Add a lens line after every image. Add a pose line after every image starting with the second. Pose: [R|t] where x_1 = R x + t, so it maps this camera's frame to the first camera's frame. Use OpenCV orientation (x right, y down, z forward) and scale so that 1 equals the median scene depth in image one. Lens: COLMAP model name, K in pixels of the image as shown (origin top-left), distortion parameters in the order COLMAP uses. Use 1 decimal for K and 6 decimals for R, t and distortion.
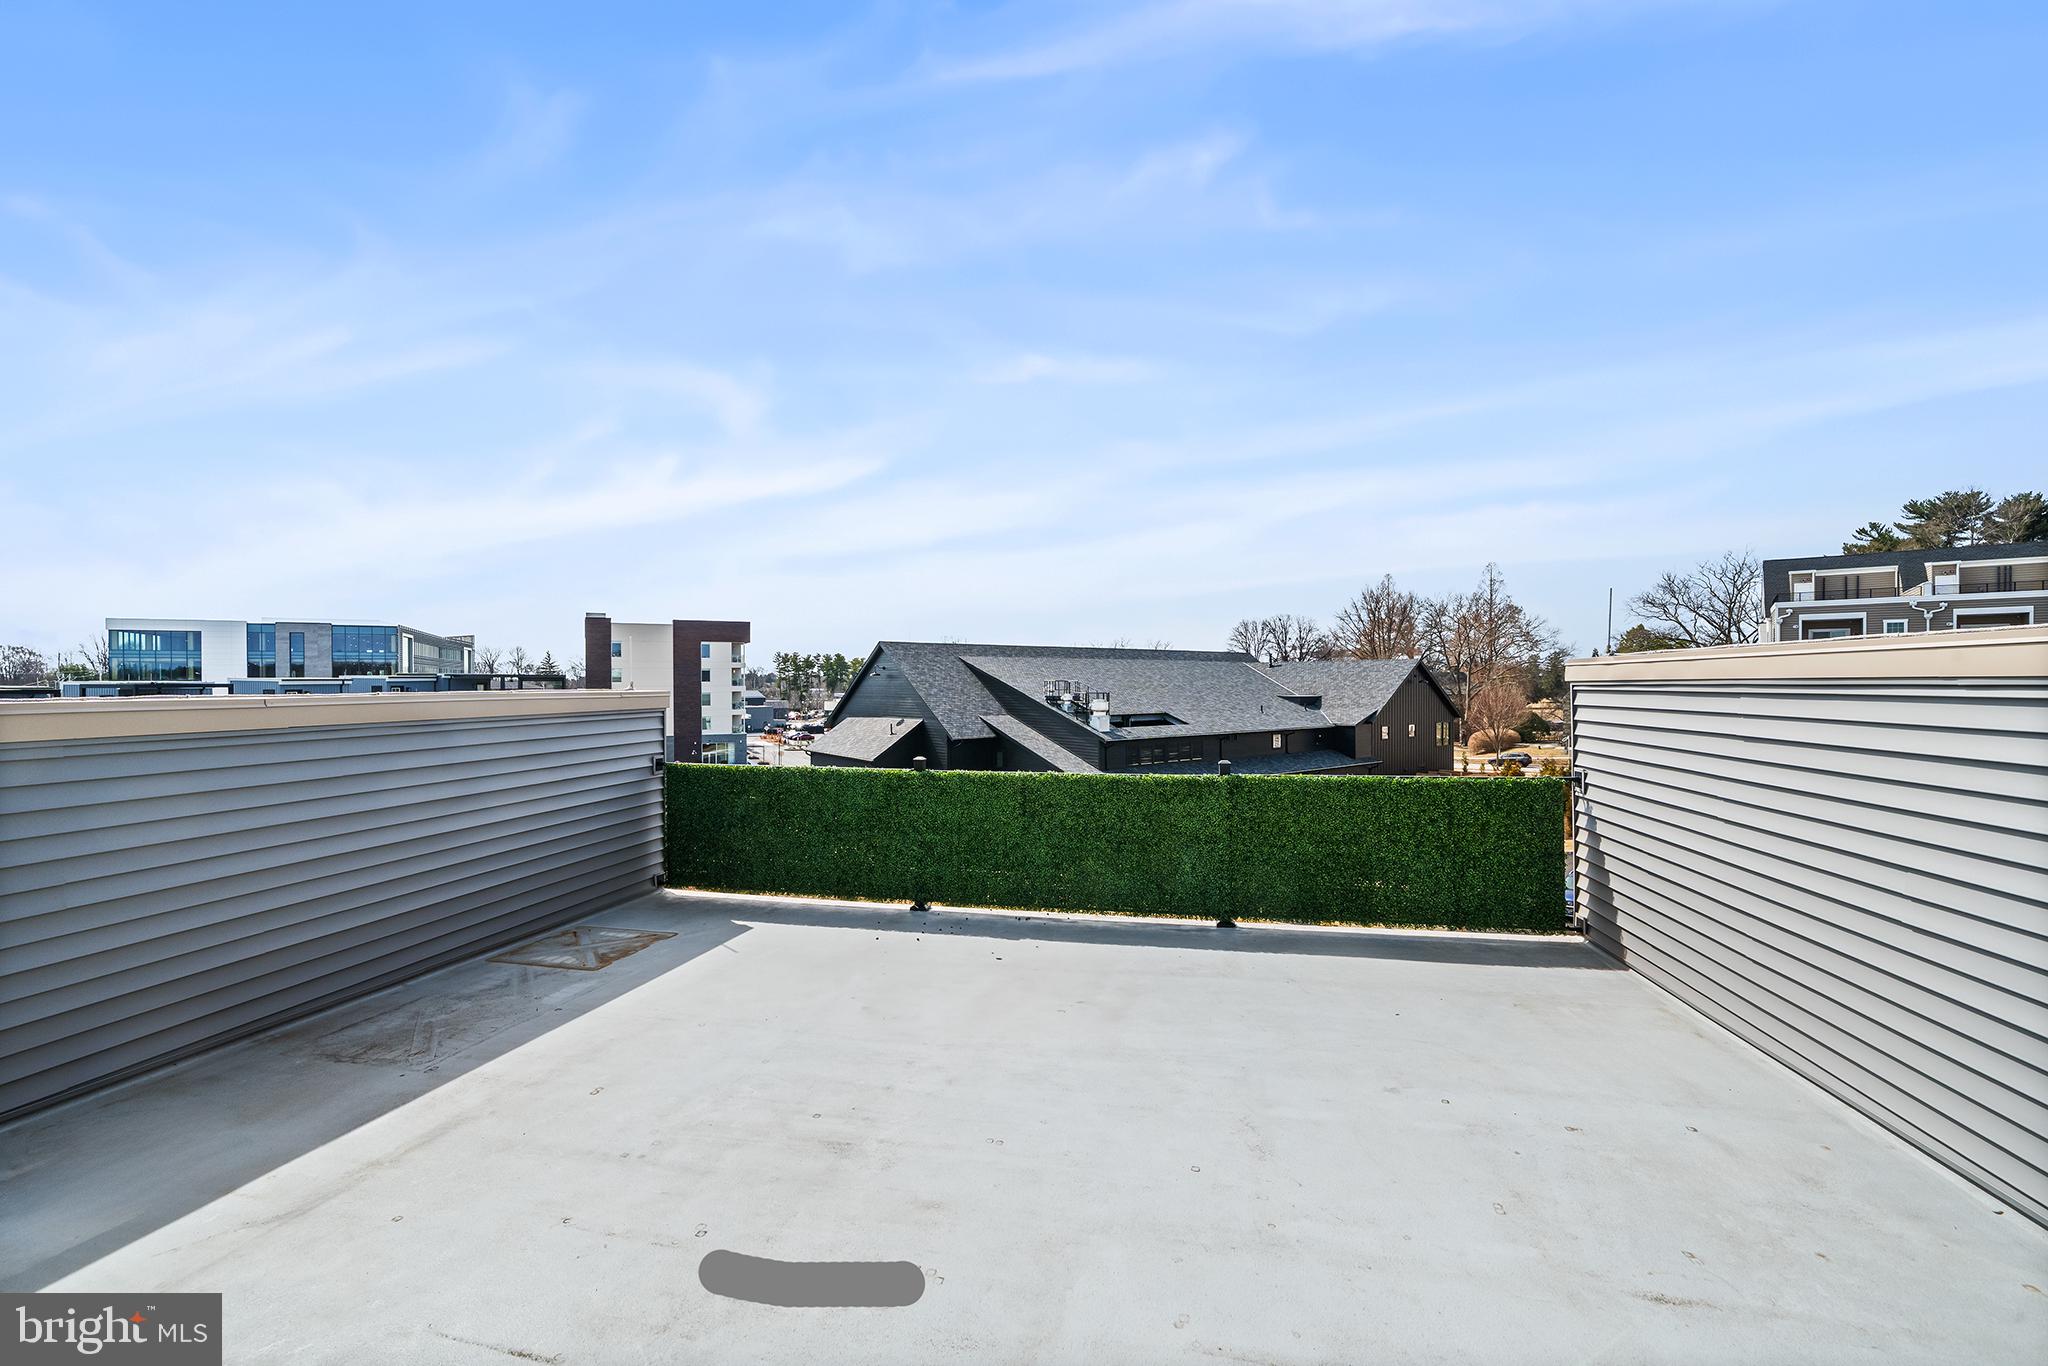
lens RADIAL K [[799.3, 0, 1032.6], [0, 799.3, 685.8], [0, 0, 1]] dist [0.001603, -0.000485]
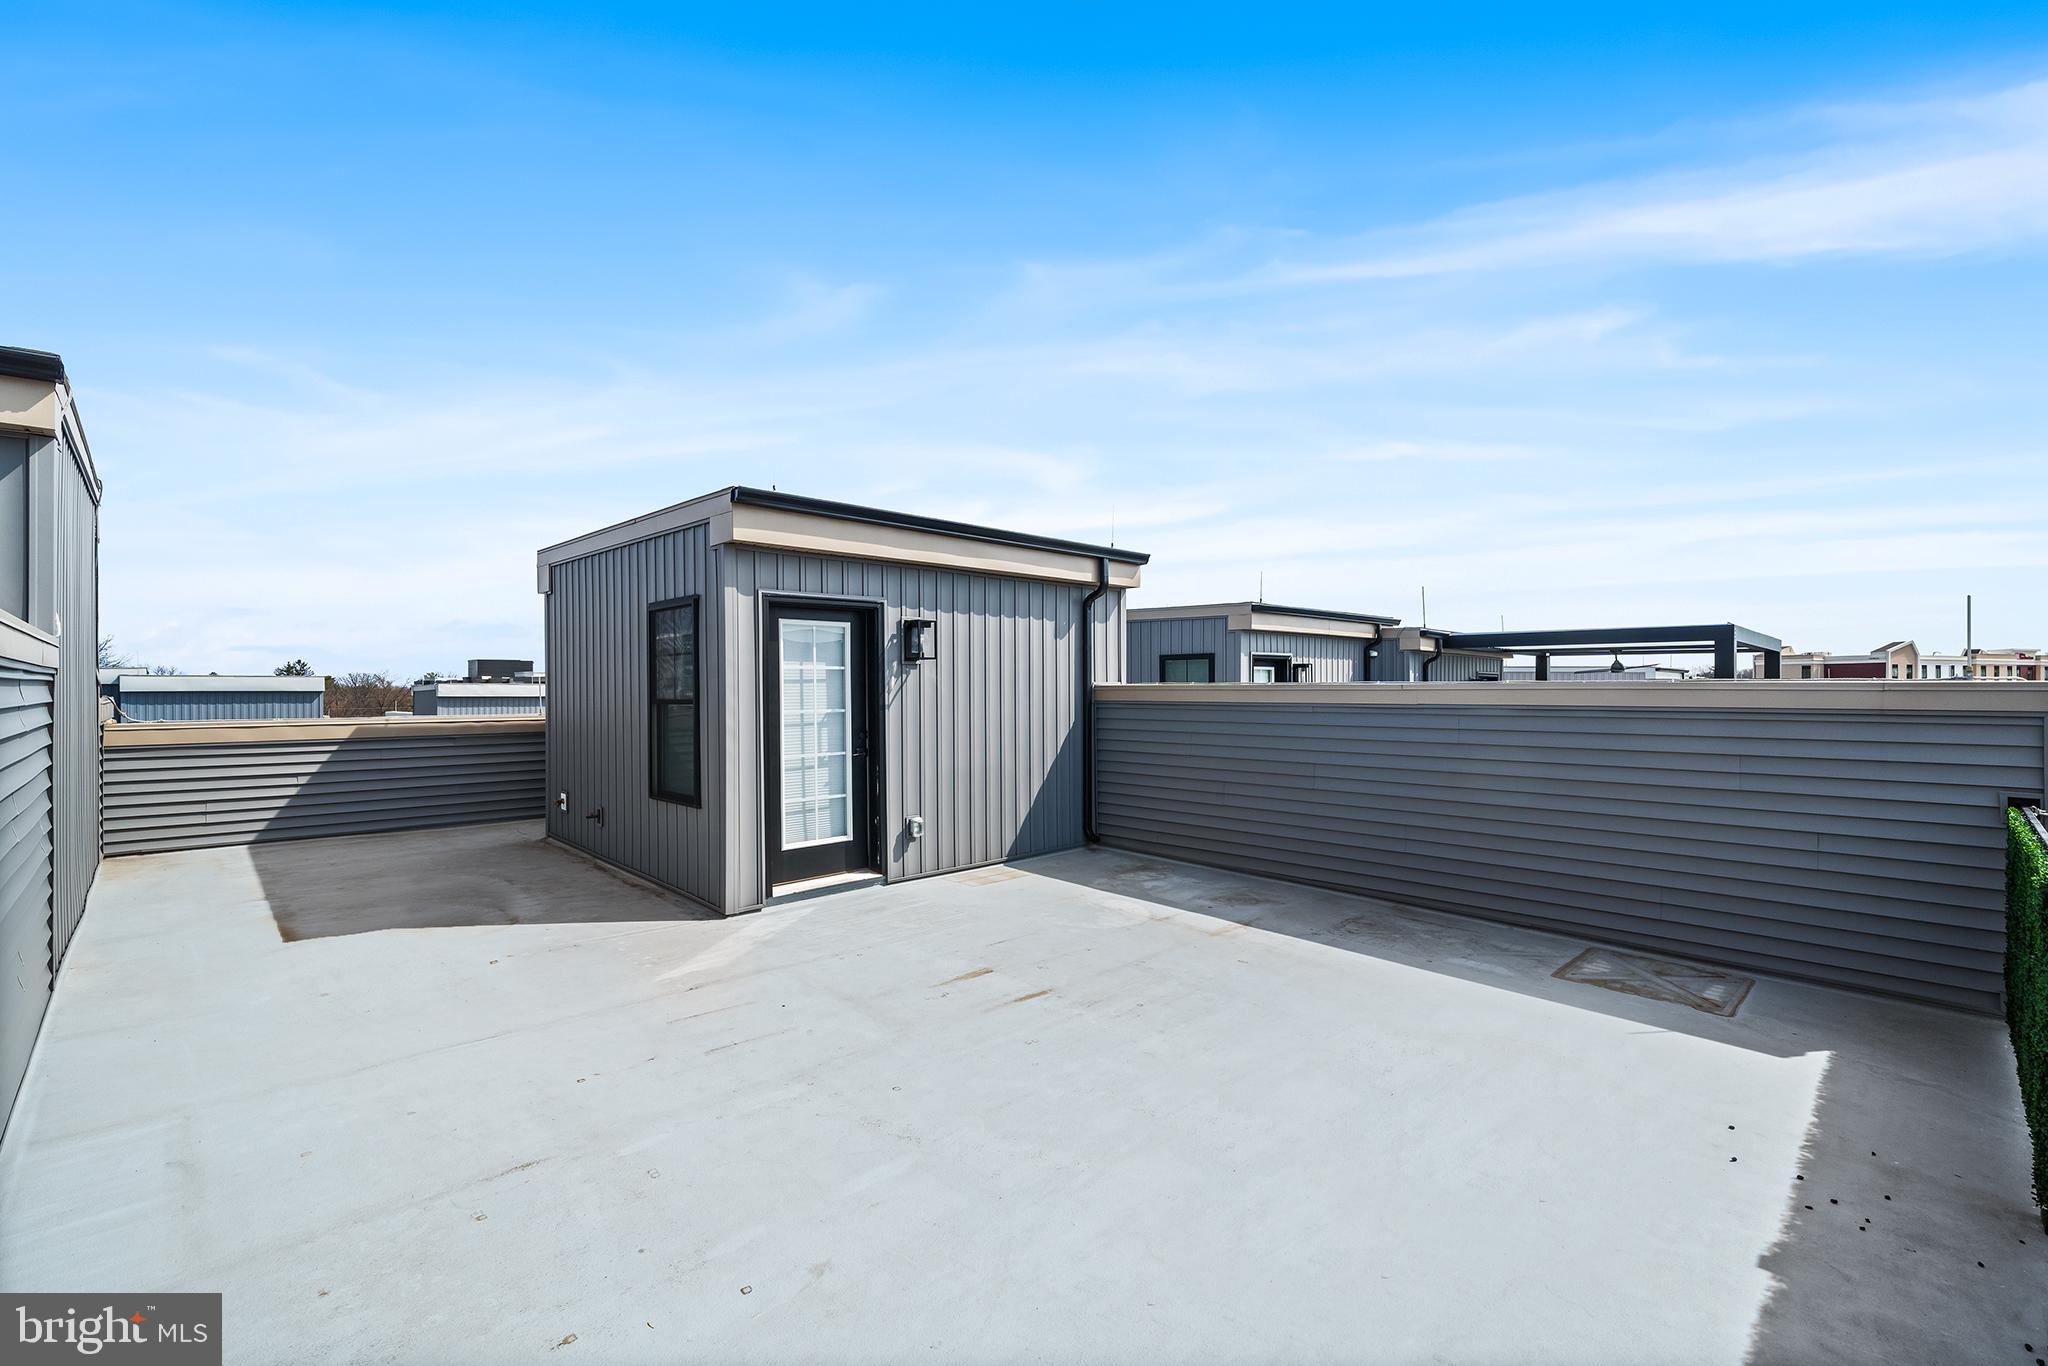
lens RADIAL K [[884.3, 0, 1034.6], [0, 884.3, 684.2], [0, 0, 1]] dist [0.001824, 0.000249]
pose [[-0.548328, -0.001091, -0.836263, 0.699684], [-0.000054, 0.999999, -0.001269, 0.013506], [0.836264, -0.000651, -0.548327, 1.123133]]
